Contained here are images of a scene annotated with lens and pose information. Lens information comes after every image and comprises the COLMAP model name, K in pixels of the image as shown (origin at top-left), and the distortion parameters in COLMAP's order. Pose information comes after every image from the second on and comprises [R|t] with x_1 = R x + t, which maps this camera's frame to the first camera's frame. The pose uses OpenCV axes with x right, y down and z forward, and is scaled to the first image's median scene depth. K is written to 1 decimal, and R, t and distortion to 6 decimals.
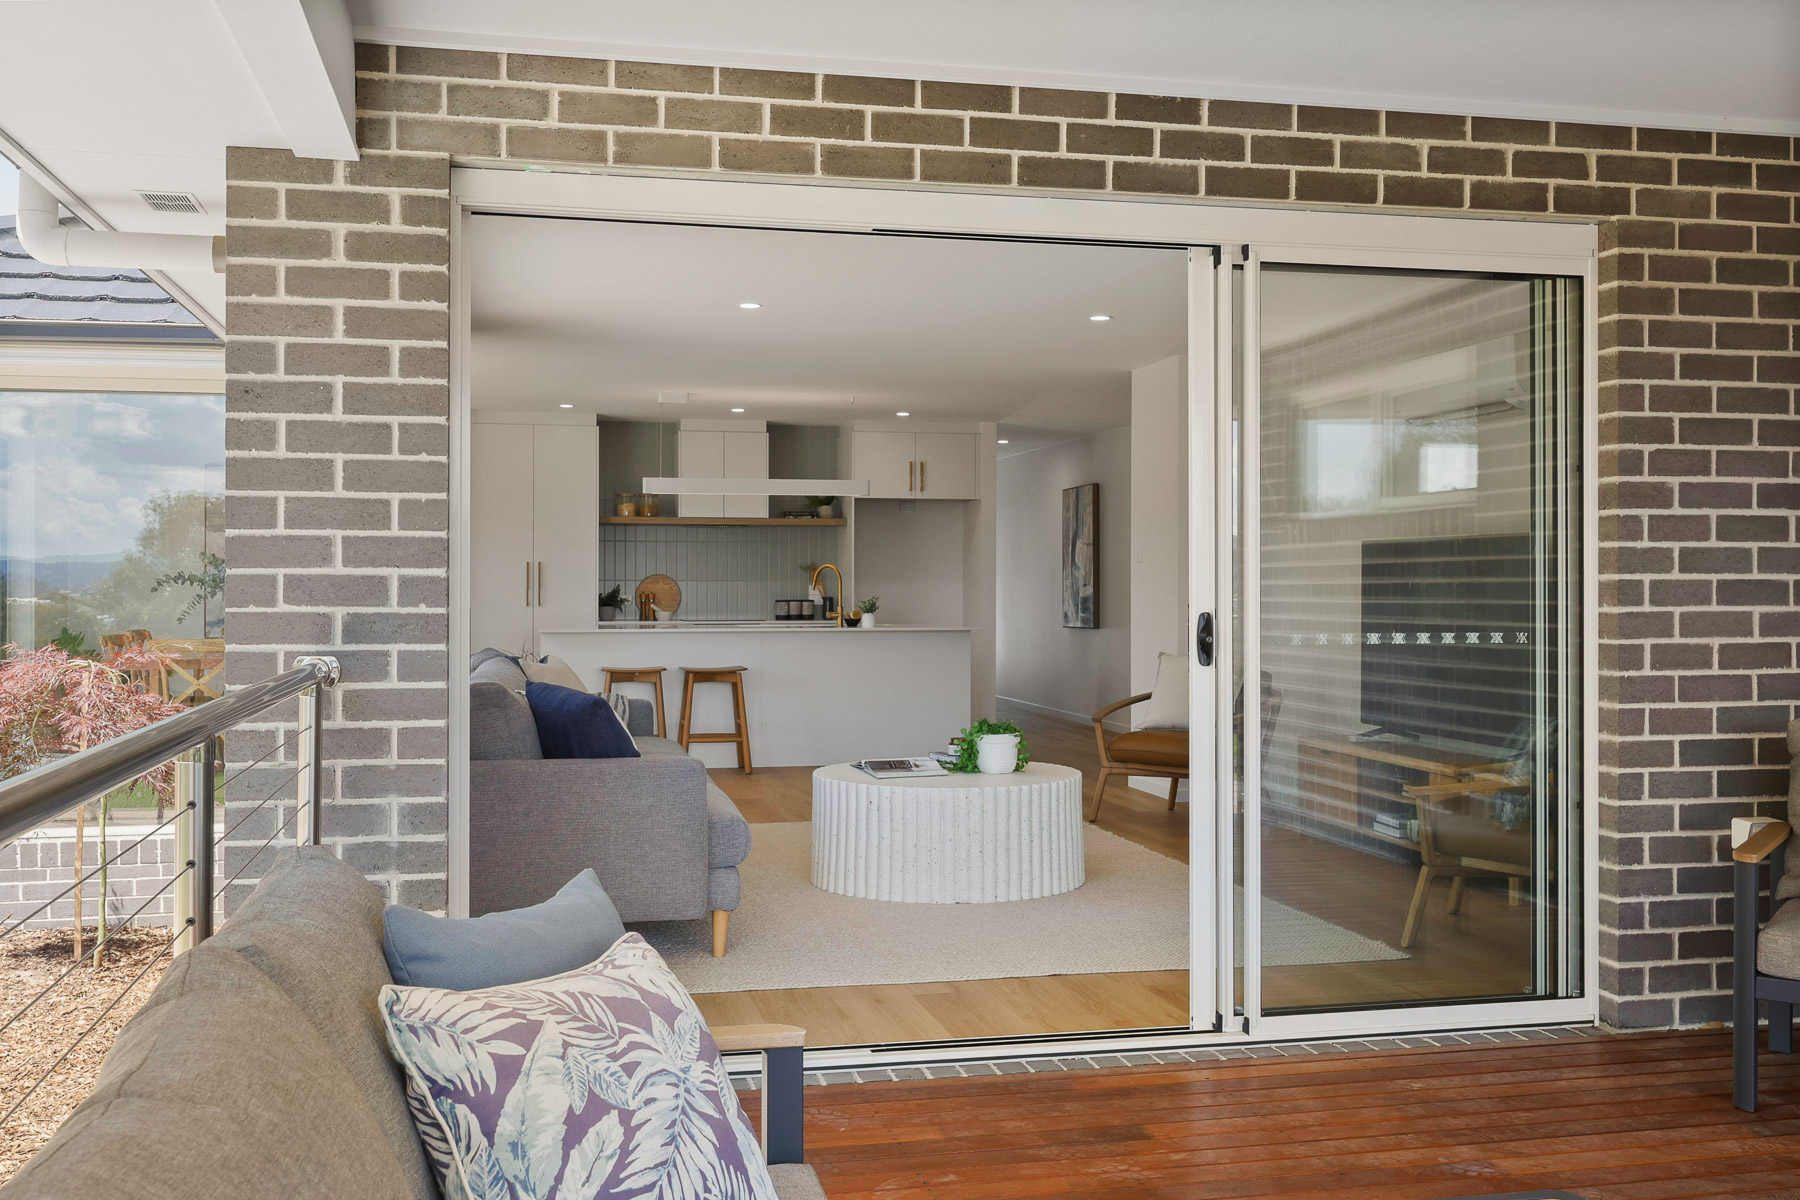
lens RADIAL K [[1733.0, 0, 900.0], [0, 1733.0, 600.0], [0, 0, 1]] dist [0.003285, -0.002801]
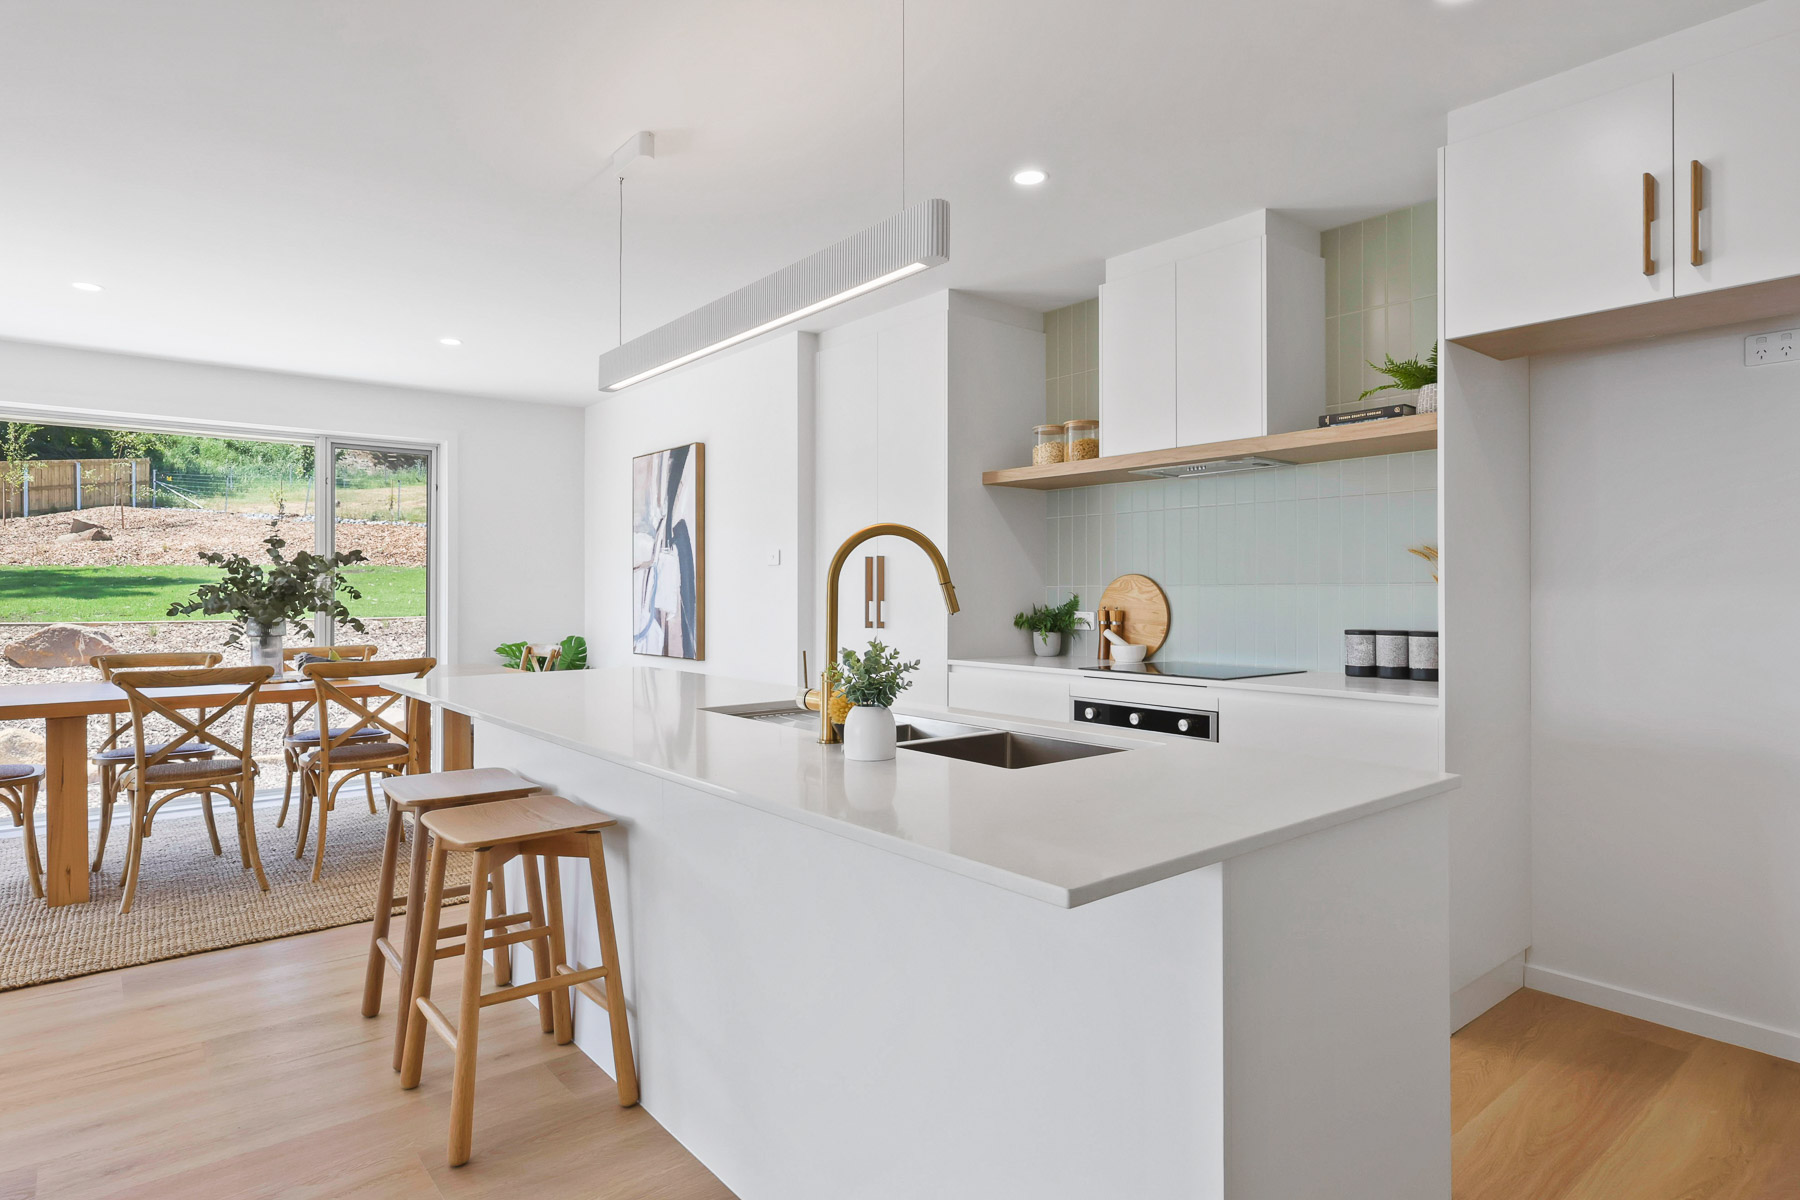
lens RADIAL K [[991.3, 0, 897.4], [0, 991.3, 583.3], [0, 0, 1]] dist [0.001347, 0.000521]
pose [[0.447368, -0.009537, -0.894299, 0.119397], [-0.007647, 0.999866, -0.014488, -0.008458], [0.894317, 0.013320, 0.447235, 0.973128]]
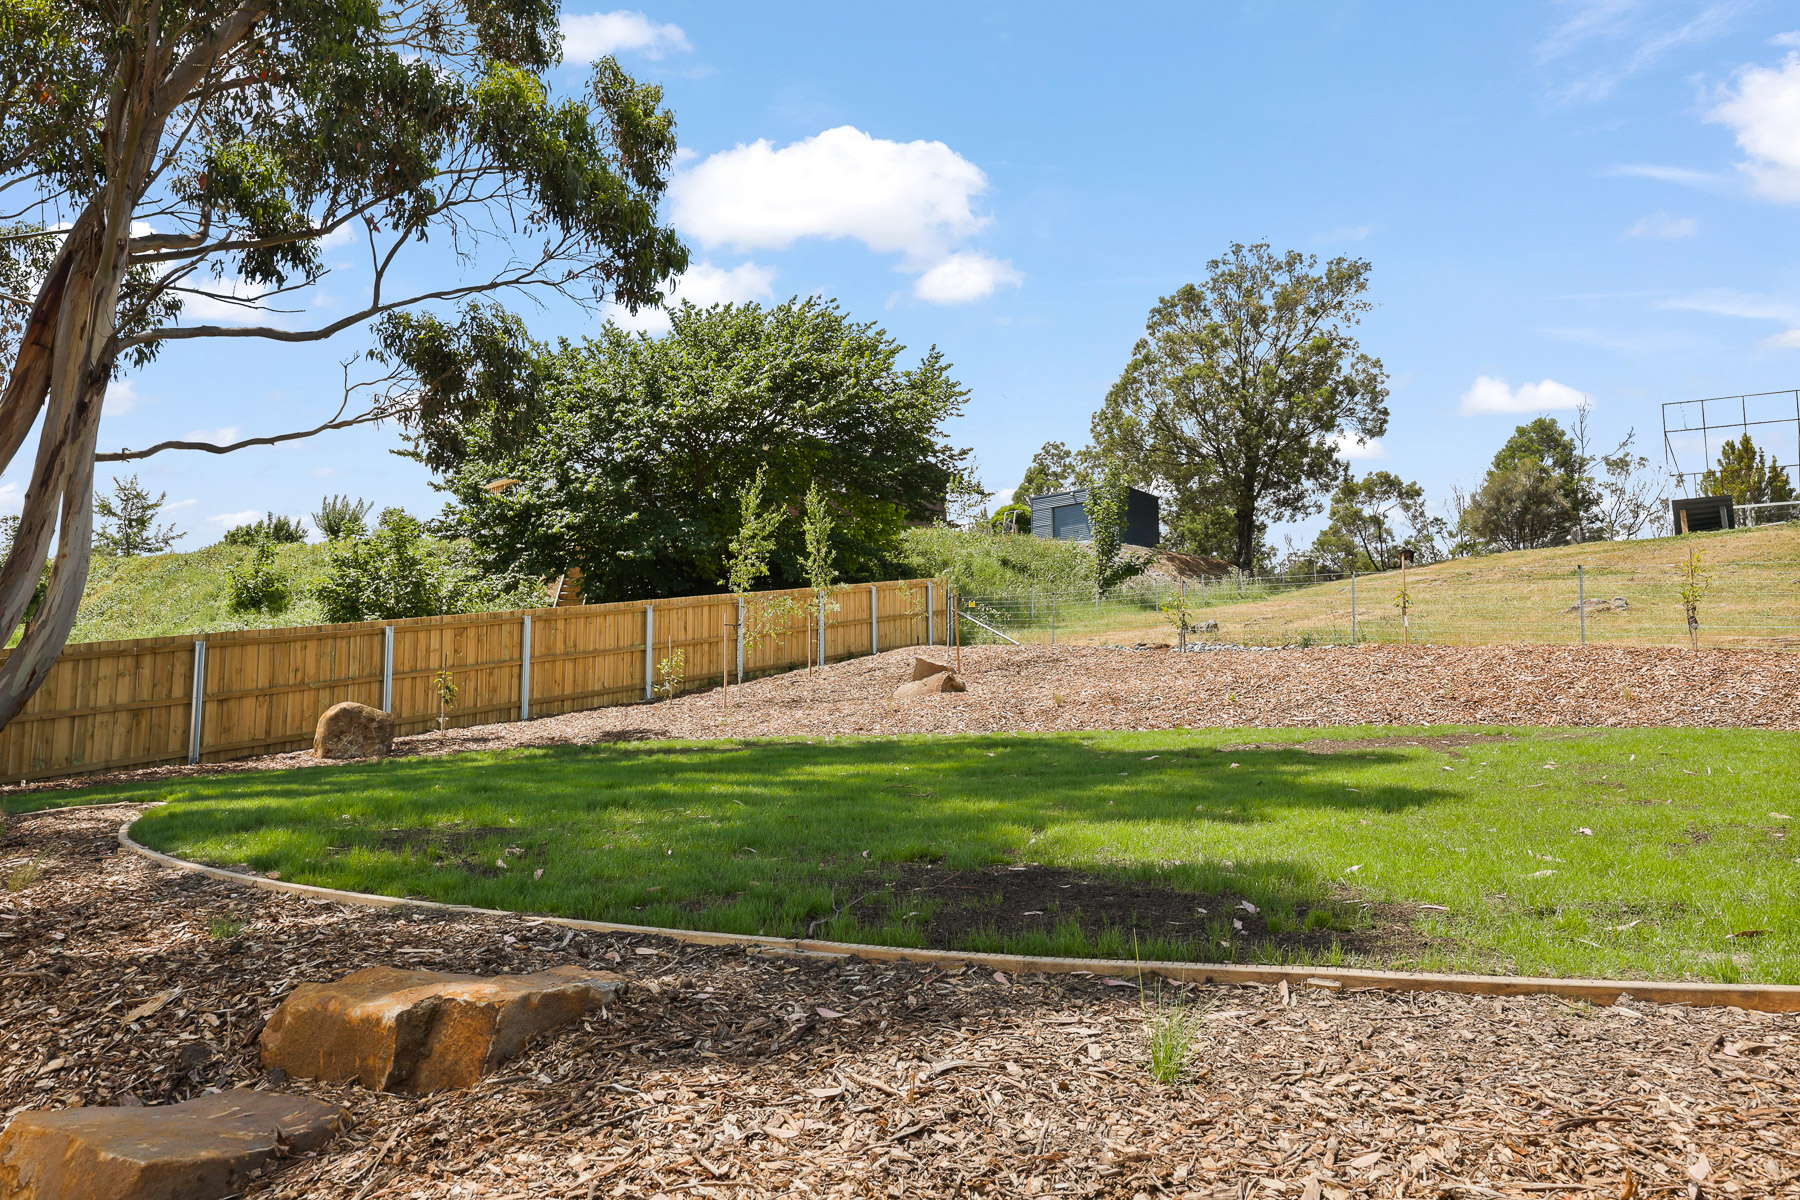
lens RADIAL K [[1412.3, 0, 894.3], [0, 1412.3, 597.7], [0, 0, 1]] dist [-0.003190, 0.000376]
pose [[-0.149852, -0.117535, -0.981697, -0.702518], [-0.005891, 0.992998, -0.117988, -0.022676], [0.988691, -0.011898, -0.149495, 0.606529]]
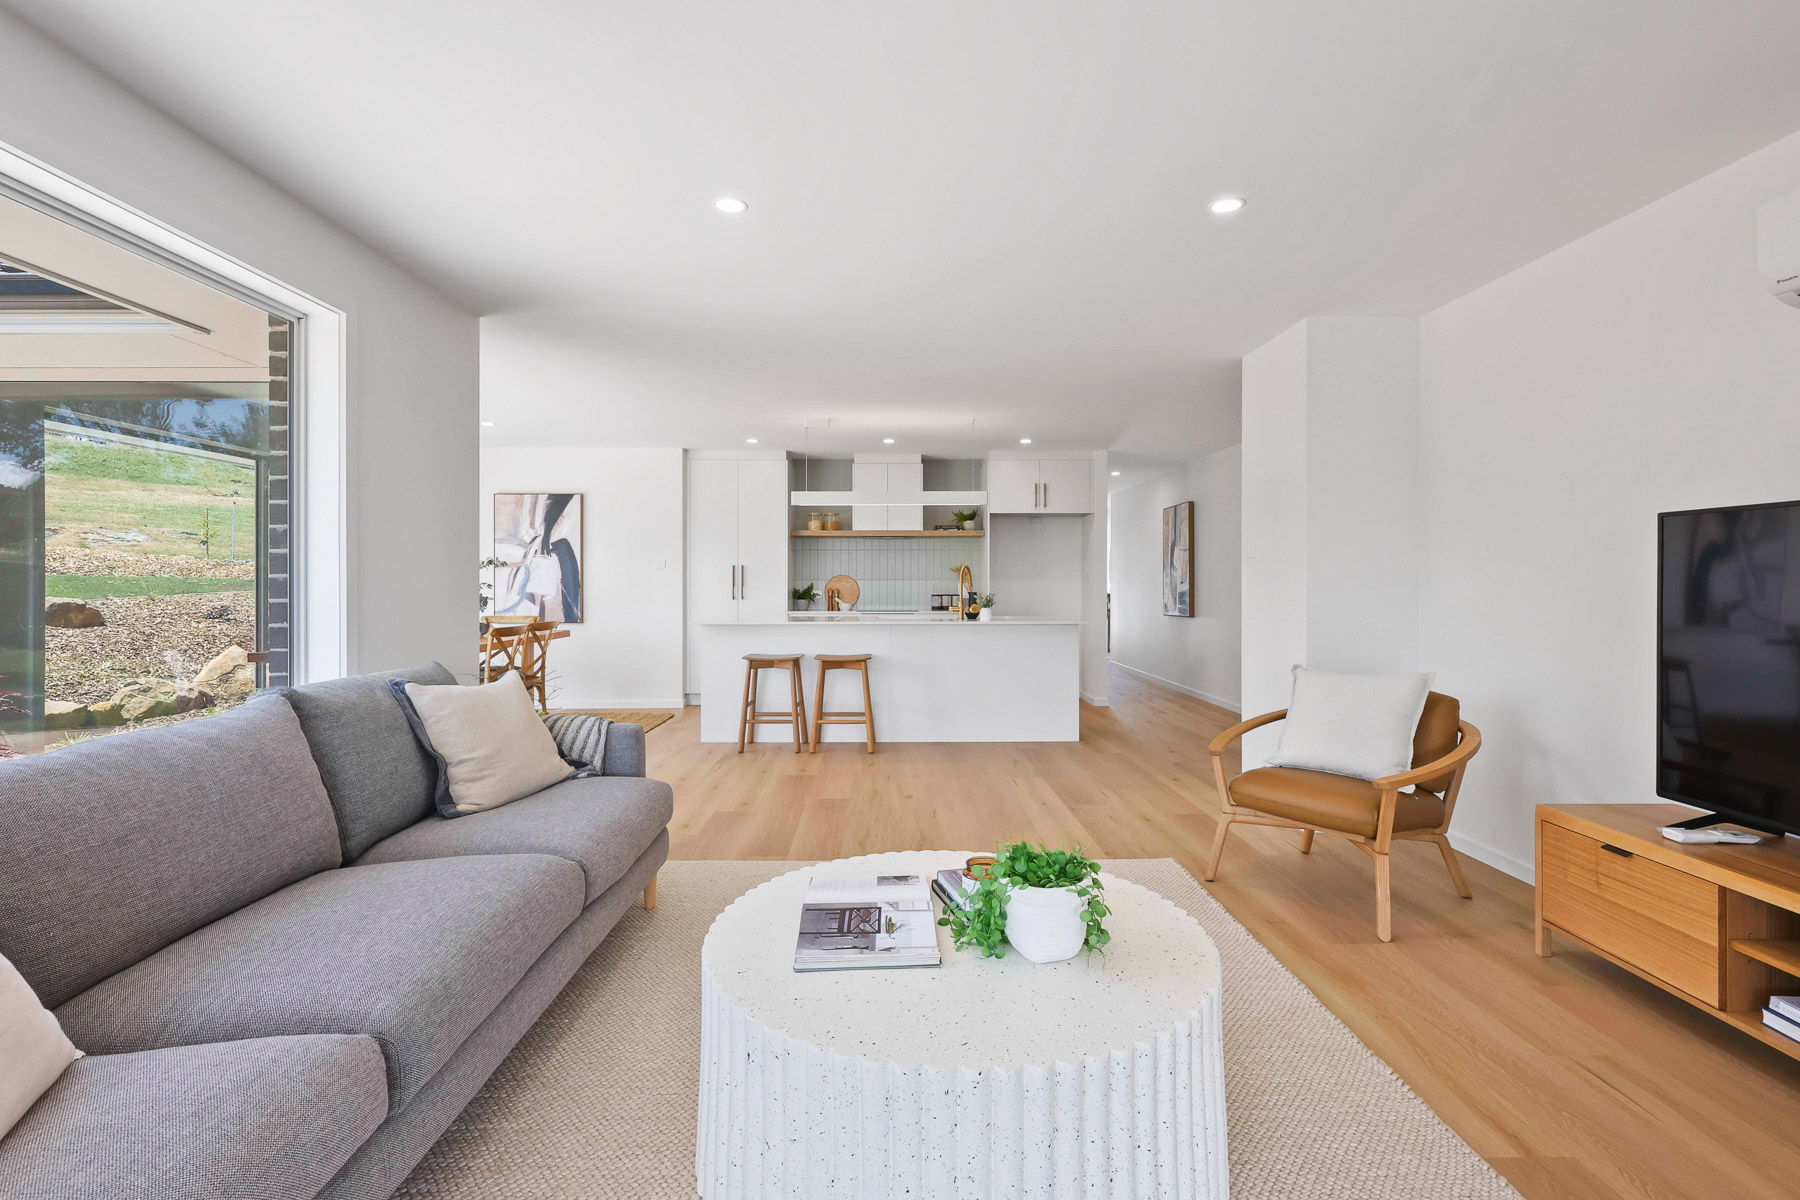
lens RADIAL K [[841.9, 0, 895.8], [0, 841.9, 584.2], [0, 0, 1]] dist [0.004131, 0.000433]
pose [[0.978074, -0.001096, -0.208256, 0.040310], [-0.000345, 0.999976, -0.006886, -0.004150], [0.208258, 0.006807, 0.978050, 0.467419]]
